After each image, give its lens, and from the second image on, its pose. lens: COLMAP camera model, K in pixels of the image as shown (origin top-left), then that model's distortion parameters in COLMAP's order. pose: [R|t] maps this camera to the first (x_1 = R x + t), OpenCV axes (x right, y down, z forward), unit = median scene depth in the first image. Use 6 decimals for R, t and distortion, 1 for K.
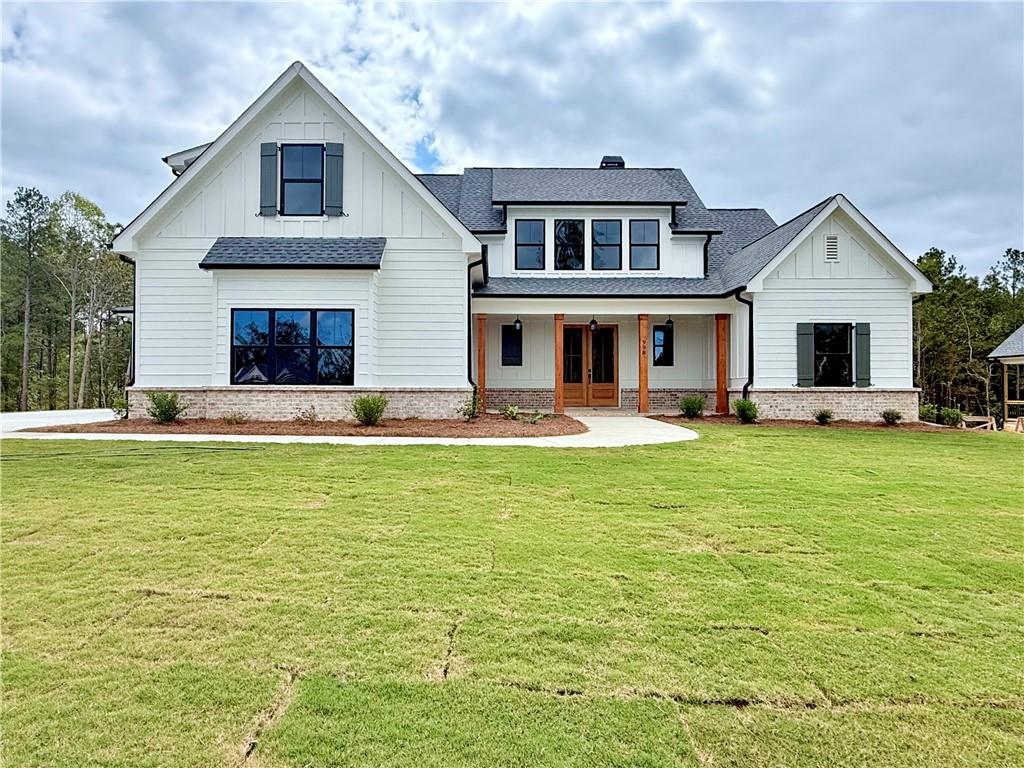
lens RADIAL K [[566.7, 0, 512.0], [0, 566.7, 384.0], [0, 0, 1]] dist [-0.000307, -0.000032]
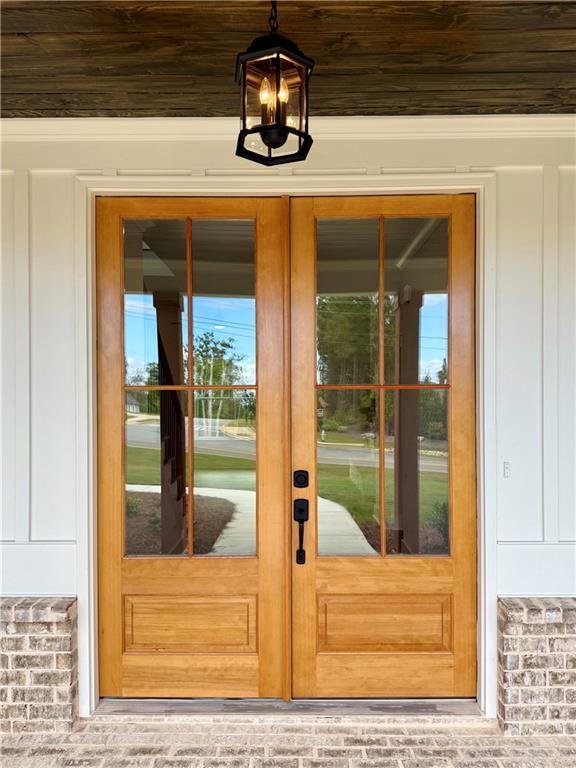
lens RADIAL K [[535.7, 0, 288.0], [0, 535.7, 384.0], [0, 0, 1]] dist [-0.005490, -0.002735]
pose [[0.999992, -0.000872, -0.003856, 0.134923], [0.000774, 0.999678, -0.025351, -0.047807], [0.003877, 0.025347, 0.999671, 0.849217]]
